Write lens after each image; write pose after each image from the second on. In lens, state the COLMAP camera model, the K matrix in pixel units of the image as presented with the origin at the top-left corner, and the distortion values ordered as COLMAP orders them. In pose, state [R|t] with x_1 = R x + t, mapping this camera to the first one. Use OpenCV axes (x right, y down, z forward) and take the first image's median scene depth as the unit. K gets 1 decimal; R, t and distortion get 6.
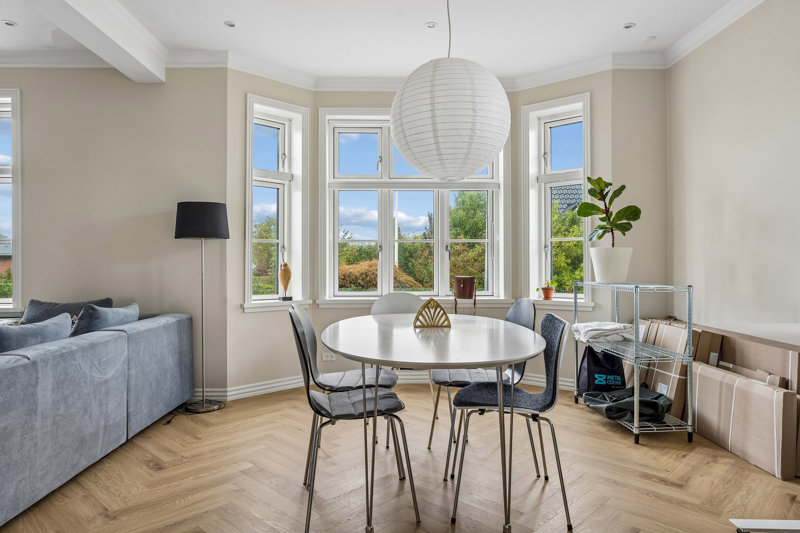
lens RADIAL K [[515.6, 0, 396.0], [0, 515.6, 264.9], [0, 0, 1]] dist [0.004060, 0.003448]
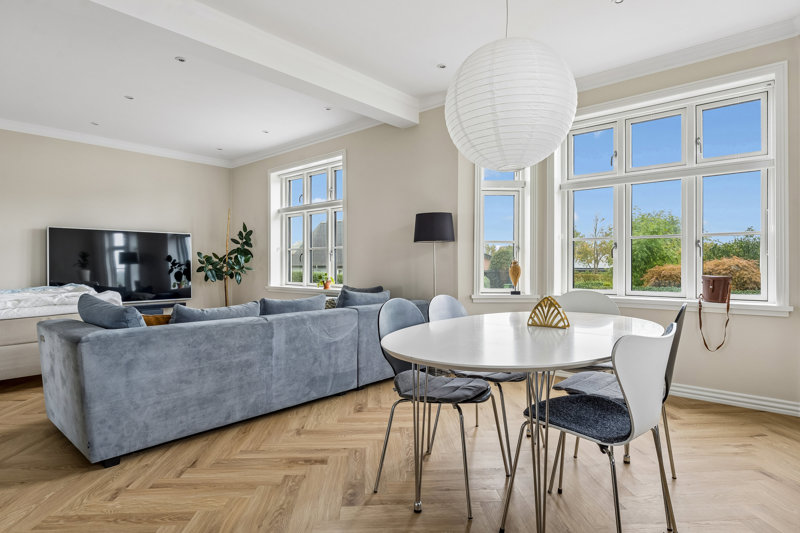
lens RADIAL K [[433.6, 0, 402.7], [0, 433.6, 264.5], [0, 0, 1]] dist [-0.004530, 0.001042]
pose [[0.743463, 0.001182, -0.668776, 0.289682], [-0.001106, 0.999999, 0.000537, 0.004470], [0.668776, 0.000340, 0.743463, 0.166324]]
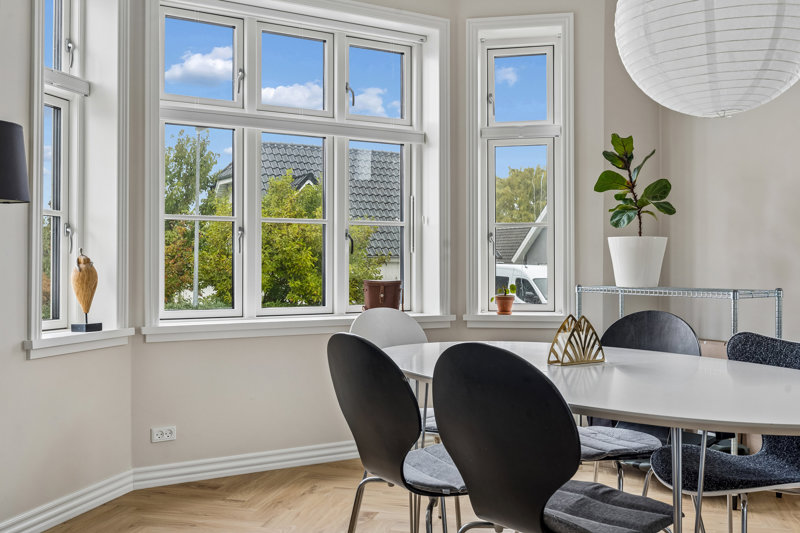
lens RADIAL K [[786.1, 0, 396.3], [0, 786.1, 262.0], [0, 0, 1]] dist [0.005183, 0.000000]
pose [[0.876044, 0.003252, 0.482220, -0.394818], [-0.000880, 0.999986, -0.005145, 0.006433], [-0.482231, 0.004083, 0.876035, 0.220972]]
